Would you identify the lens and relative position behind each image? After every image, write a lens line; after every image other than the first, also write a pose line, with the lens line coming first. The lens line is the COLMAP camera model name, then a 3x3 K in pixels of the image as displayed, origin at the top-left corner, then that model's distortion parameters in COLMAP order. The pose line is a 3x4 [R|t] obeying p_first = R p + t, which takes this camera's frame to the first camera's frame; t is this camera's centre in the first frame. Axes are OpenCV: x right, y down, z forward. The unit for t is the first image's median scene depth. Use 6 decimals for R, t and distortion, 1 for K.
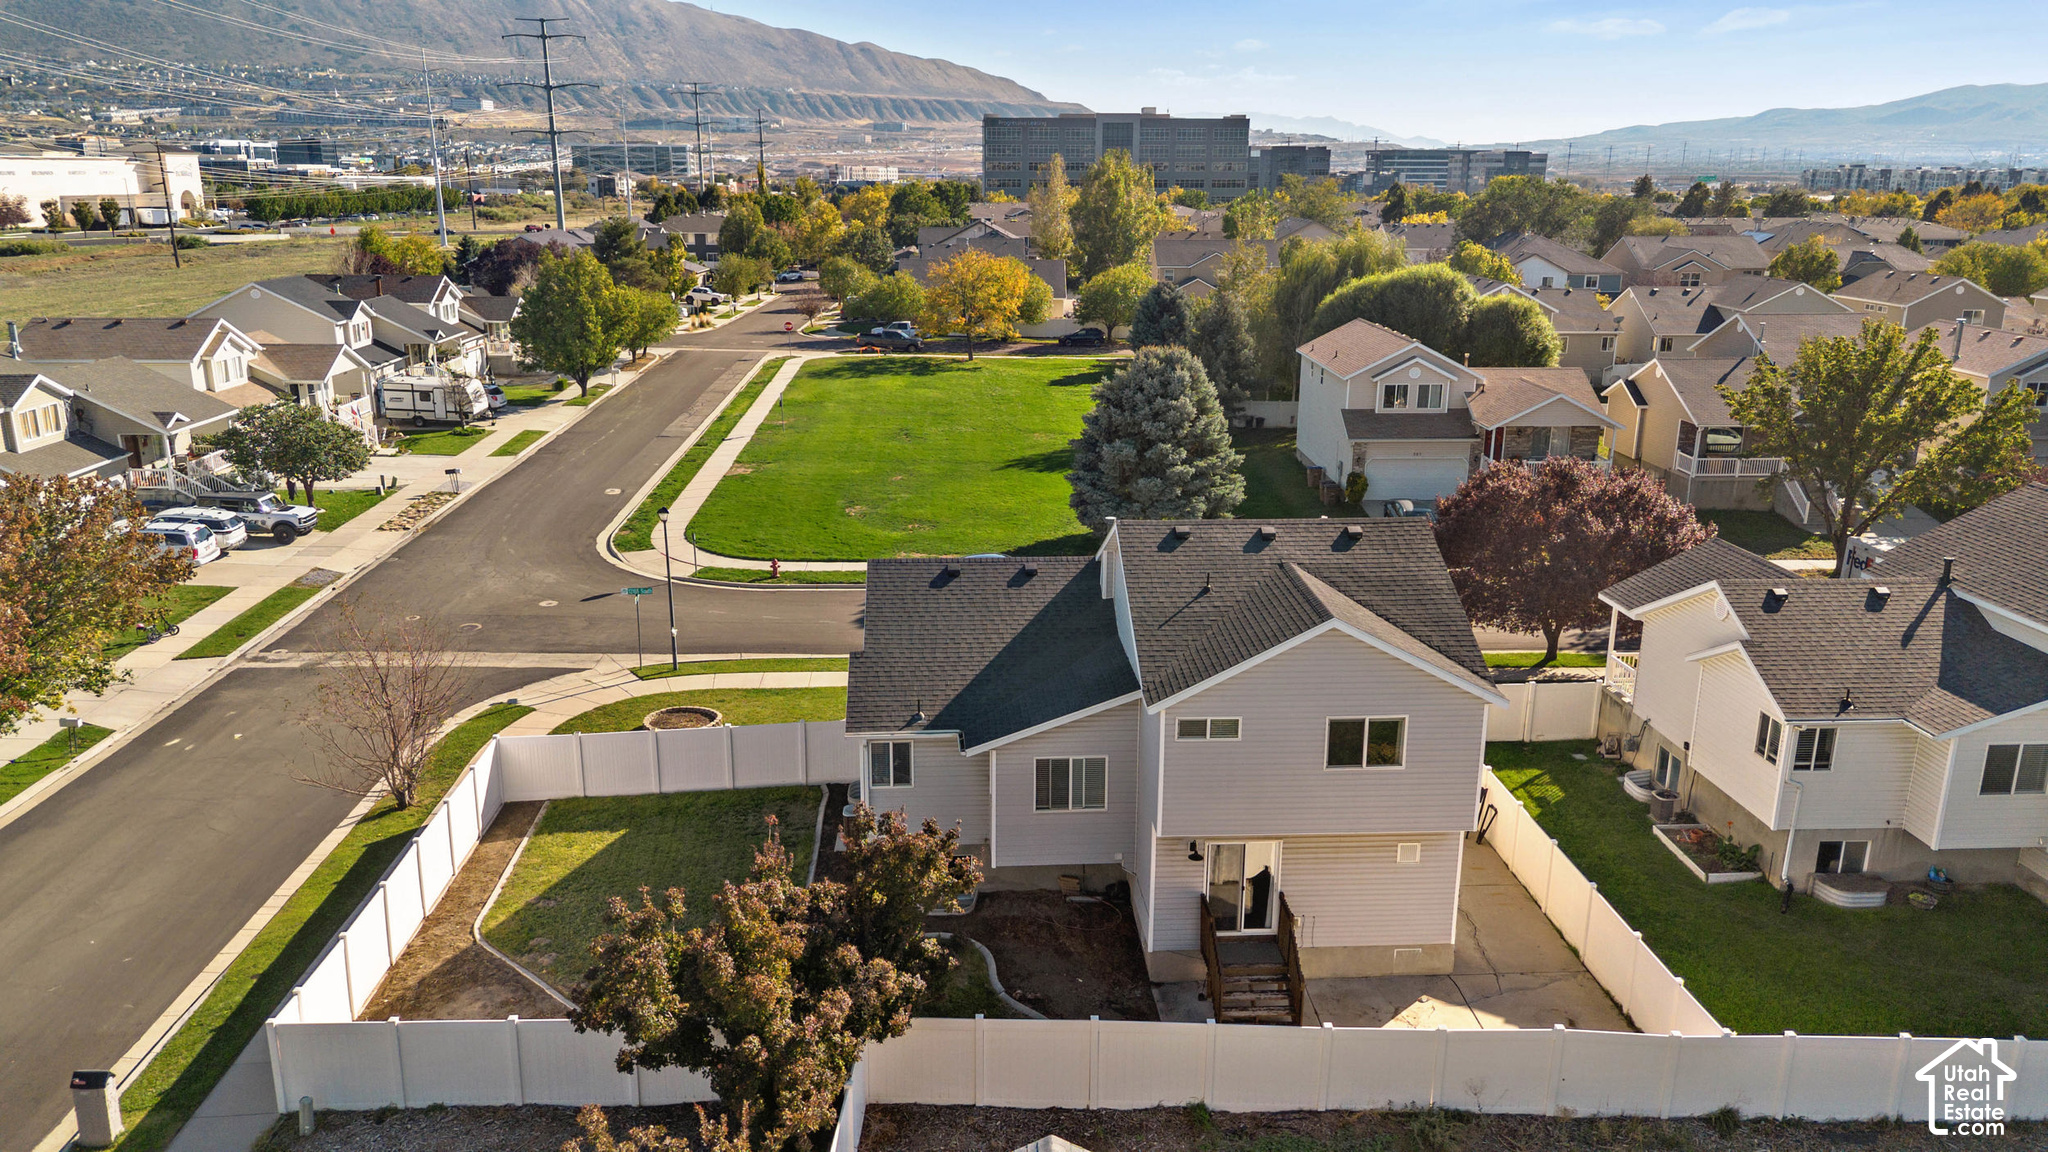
lens RADIAL K [[1455.9, 0, 1024.0], [0, 1455.9, 576.0], [0, 0, 1]] dist [0.049002, -0.033745]
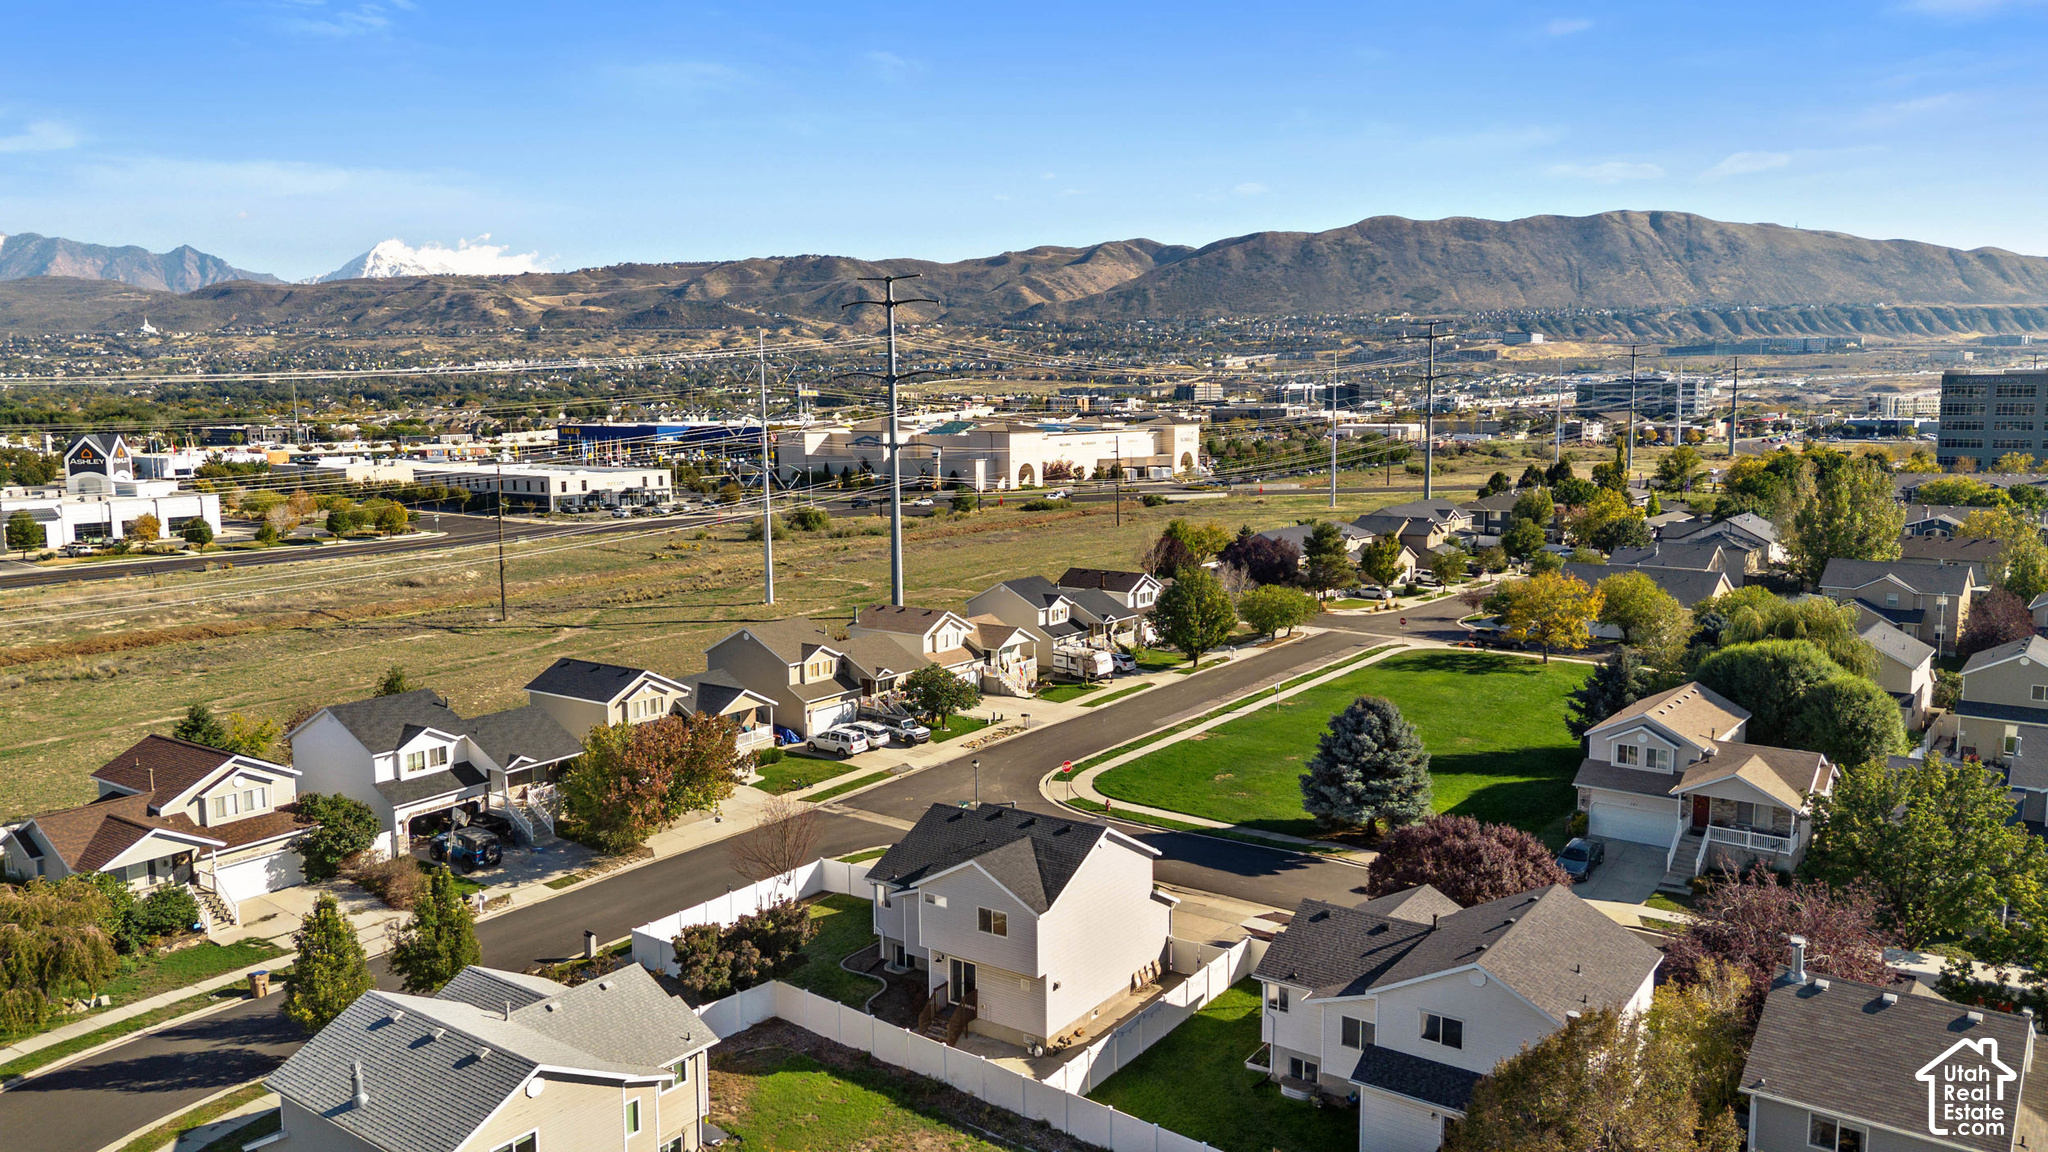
lens RADIAL K [[1444.8, 0, 1024.0], [0, 1444.8, 576.0], [0, 0, 1]] dist [0.093695, -0.098368]
pose [[0.777509, 0.067262, -0.625265, 0.533054], [-0.156760, 0.983608, -0.089118, -0.070029], [0.609021, 0.167307, 0.775308, -0.249043]]
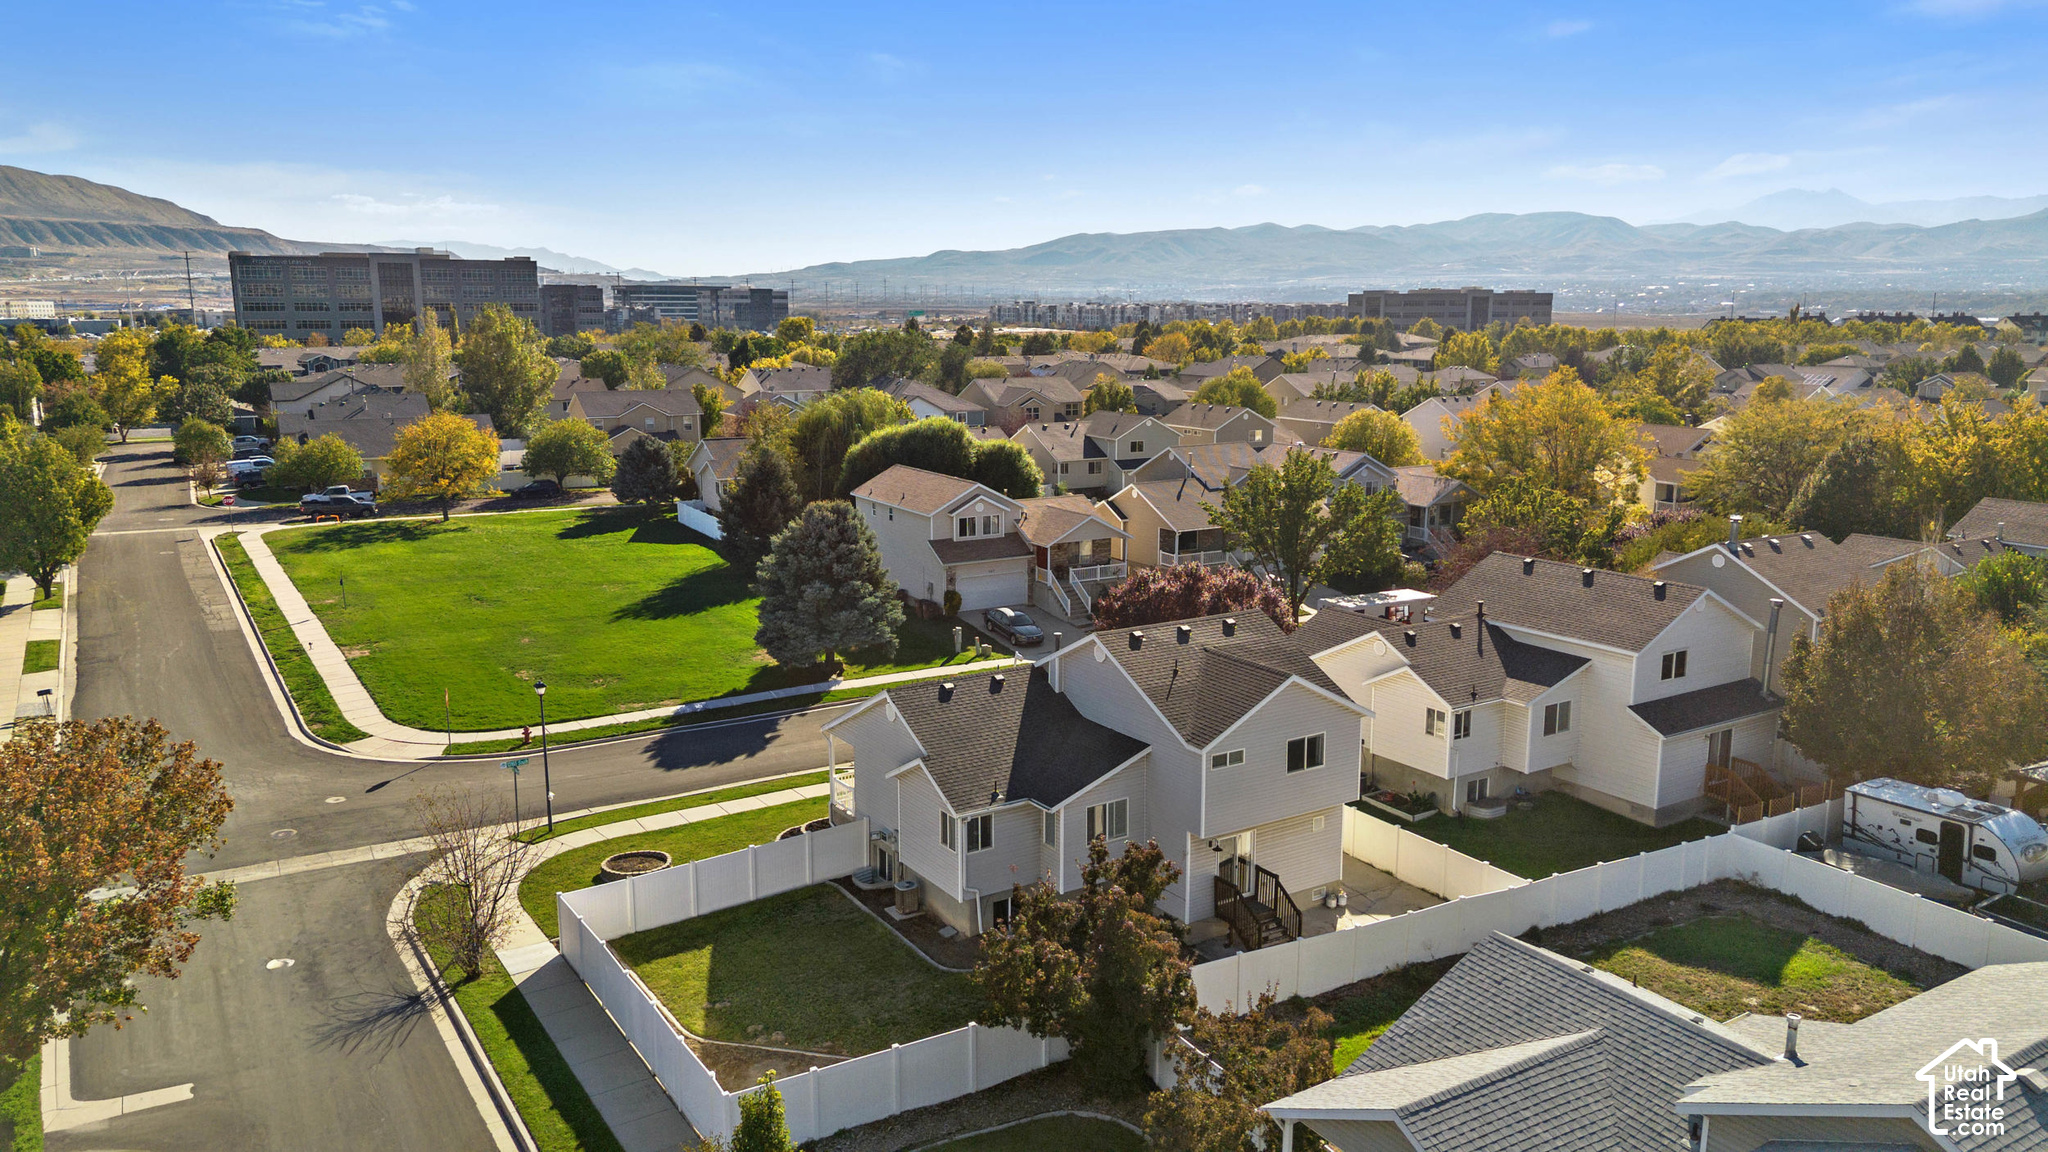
lens RADIAL K [[1444.8, 0, 1024.0], [0, 1444.8, 576.0], [0, 0, 1]] dist [0.093695, -0.098368]
pose [[0.873654, -0.097013, 0.476777, -0.251775], [0.136494, 0.989439, -0.048786, -0.013096], [-0.467009, 0.107699, 0.877669, -0.082131]]
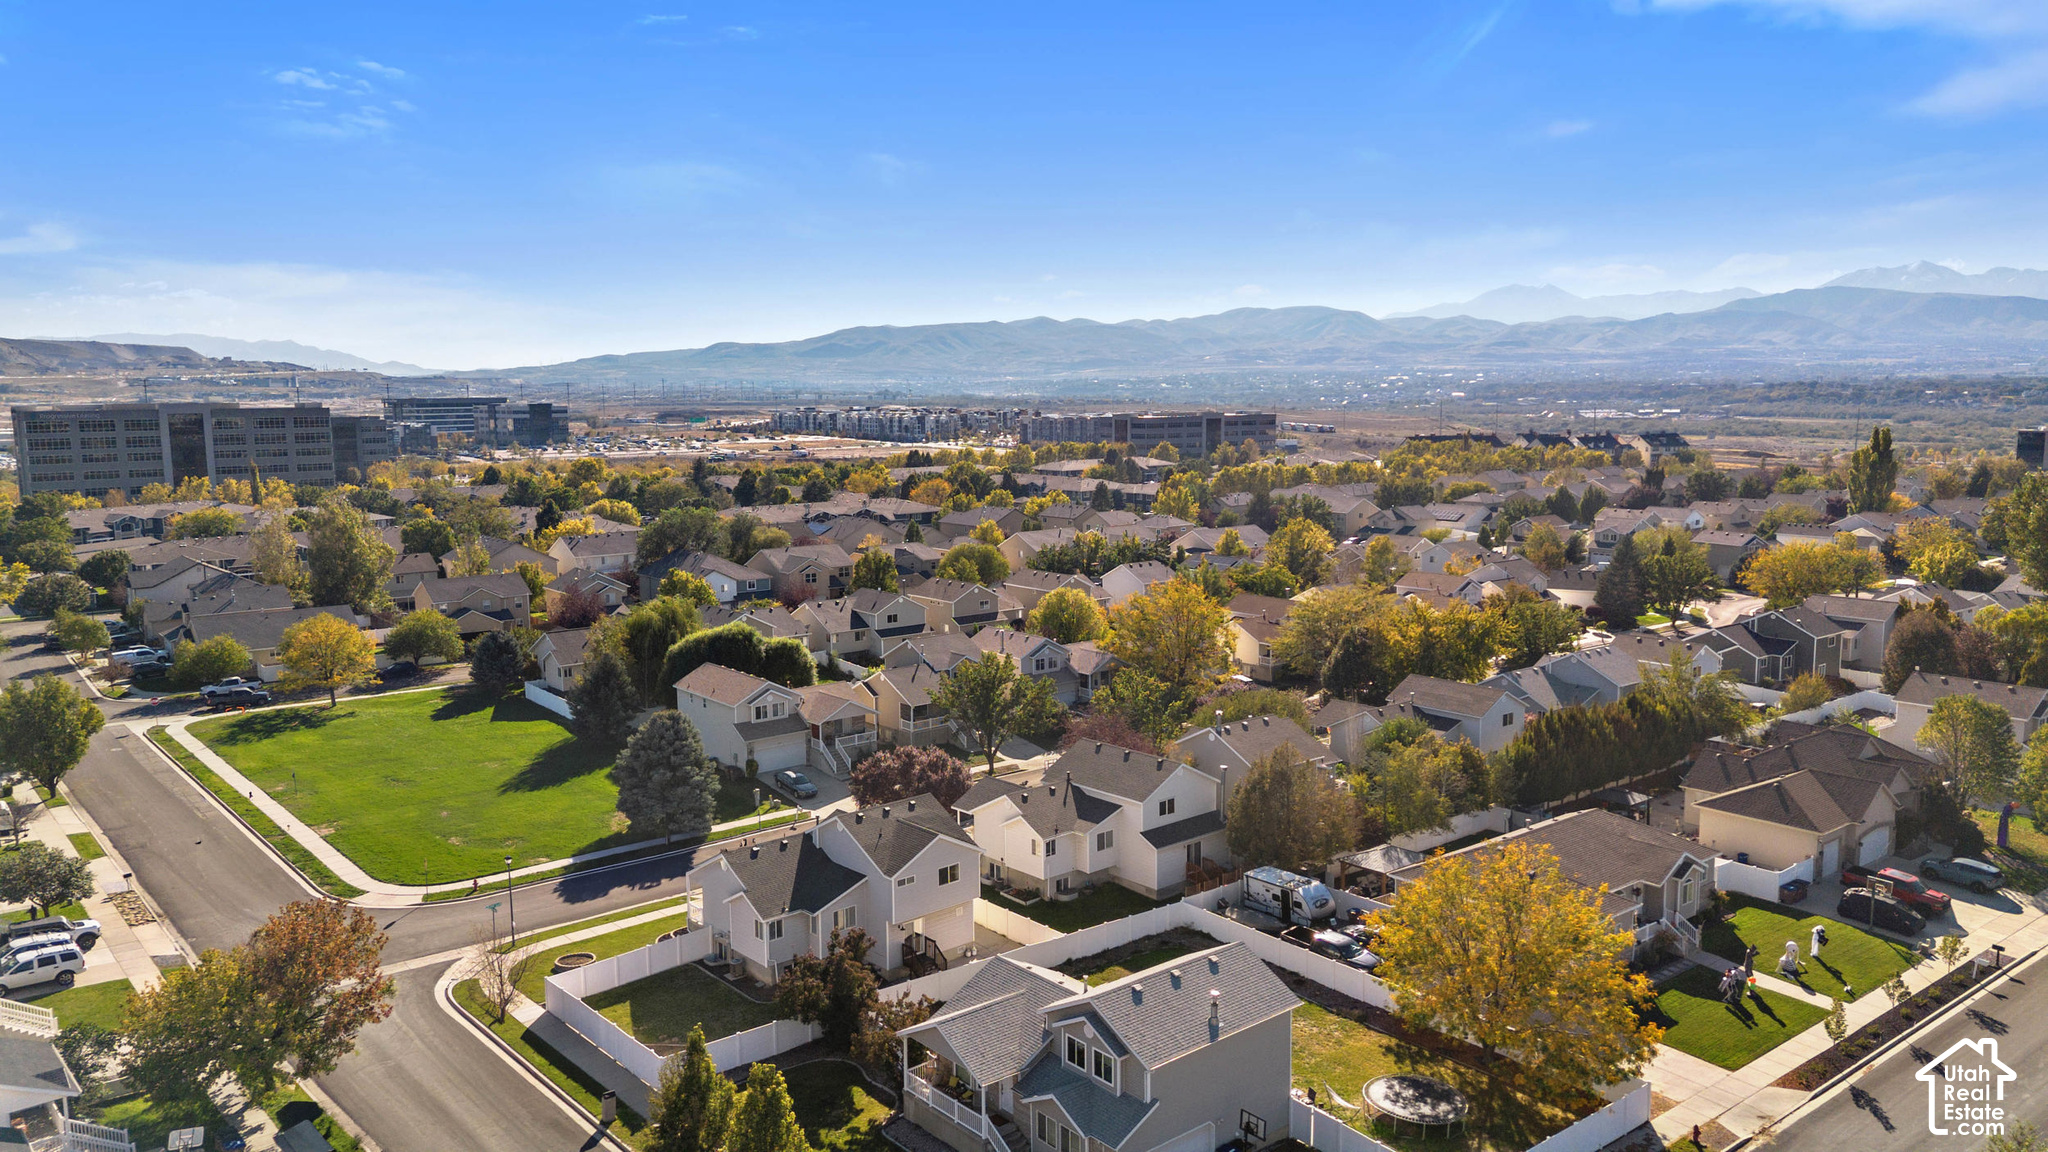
lens RADIAL K [[1444.8, 0, 1024.0], [0, 1444.8, 576.0], [0, 0, 1]] dist [0.093695, -0.098368]
pose [[0.792085, -0.092310, 0.603391, -0.460451], [0.178268, 0.980387, -0.084032, -0.069570], [-0.583799, 0.174126, 0.793006, -0.517648]]
